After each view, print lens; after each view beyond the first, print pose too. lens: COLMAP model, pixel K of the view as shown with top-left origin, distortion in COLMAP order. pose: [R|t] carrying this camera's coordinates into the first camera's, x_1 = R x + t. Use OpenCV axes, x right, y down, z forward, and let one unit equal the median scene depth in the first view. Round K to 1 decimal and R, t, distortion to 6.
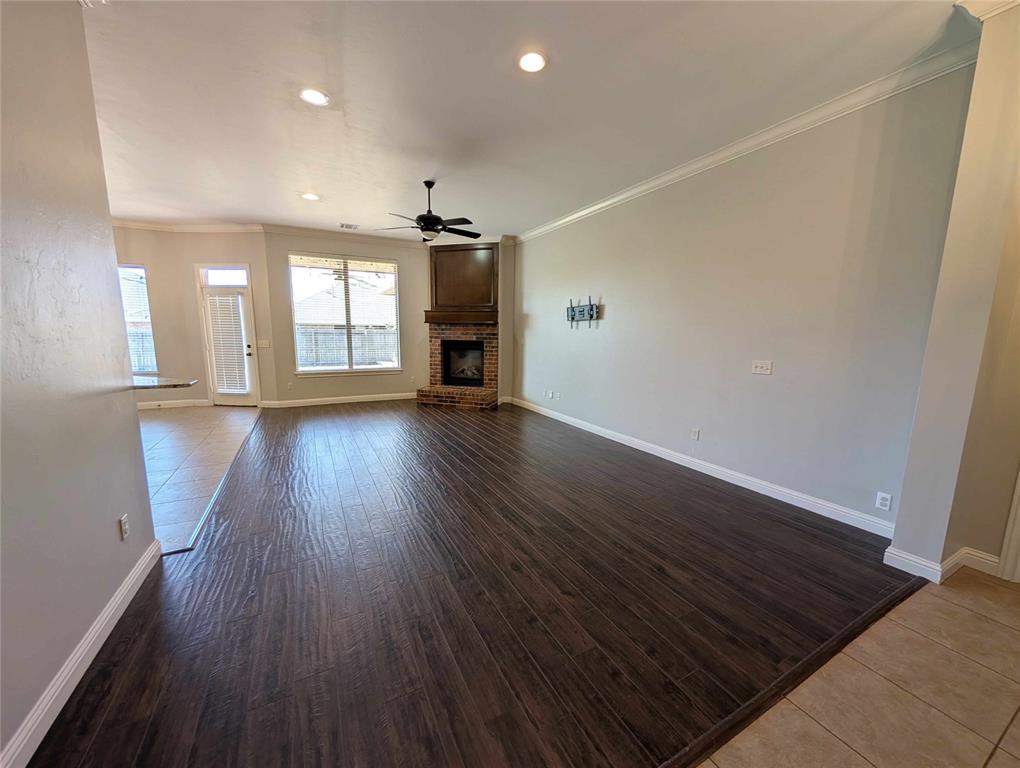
lens RADIAL K [[386.2, 0, 511.6], [0, 386.2, 387.5], [0, 0, 1]] dist [-0.002746, 0.000434]
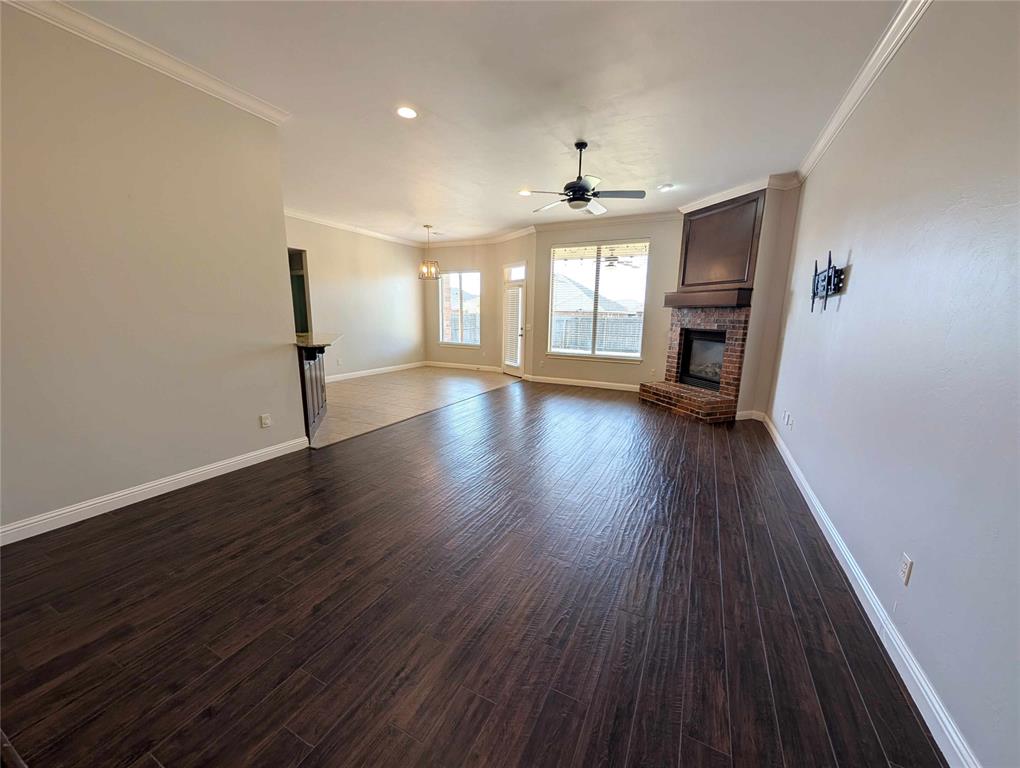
lens RADIAL K [[386.2, 0, 512.2], [0, 386.2, 388.1], [0, 0, 1]] dist [-0.002746, 0.000434]
pose [[0.583121, 0.149897, -0.798436, 0.298684], [-0.127552, 0.987533, 0.092243, -0.027688], [0.802309, 0.048053, 0.594971, 0.238272]]
